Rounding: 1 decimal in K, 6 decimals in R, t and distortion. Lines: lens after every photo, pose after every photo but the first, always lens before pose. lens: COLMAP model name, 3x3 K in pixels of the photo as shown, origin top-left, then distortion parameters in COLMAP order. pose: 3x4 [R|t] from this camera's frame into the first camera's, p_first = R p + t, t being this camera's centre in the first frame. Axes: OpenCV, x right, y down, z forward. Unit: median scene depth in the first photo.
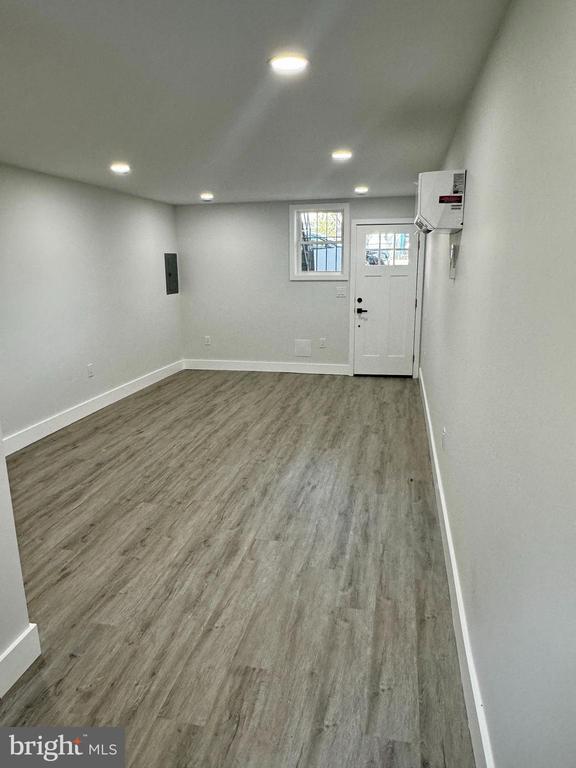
lens RADIAL K [[518.1, 0, 288.2], [0, 518.1, 384.1], [0, 0, 1]] dist [0.002352, 0.019630]
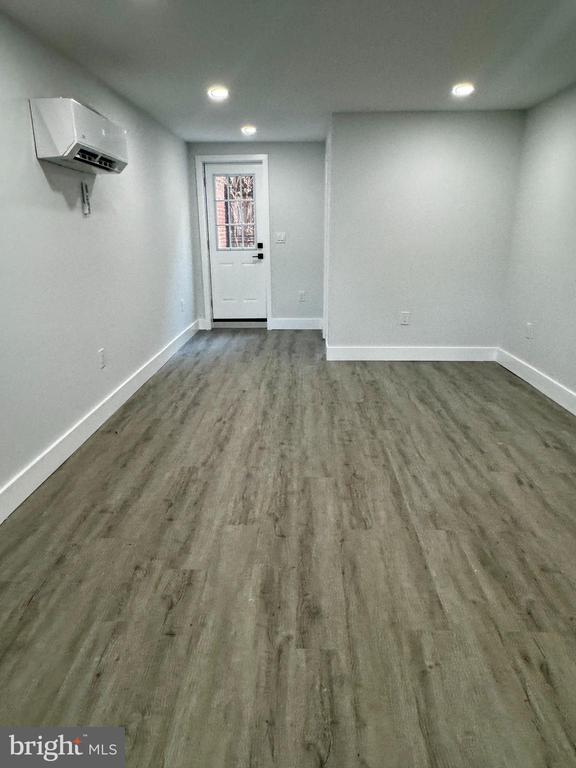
lens RADIAL K [[518.1, 0, 287.7], [0, 518.1, 383.9], [0, 0, 1]] dist [0.002352, 0.019630]
pose [[-0.984158, 0.070485, -0.162680, 0.068554], [-0.021513, 0.863321, 0.504197, -0.338561], [0.175983, 0.499709, -0.848128, 1.629975]]
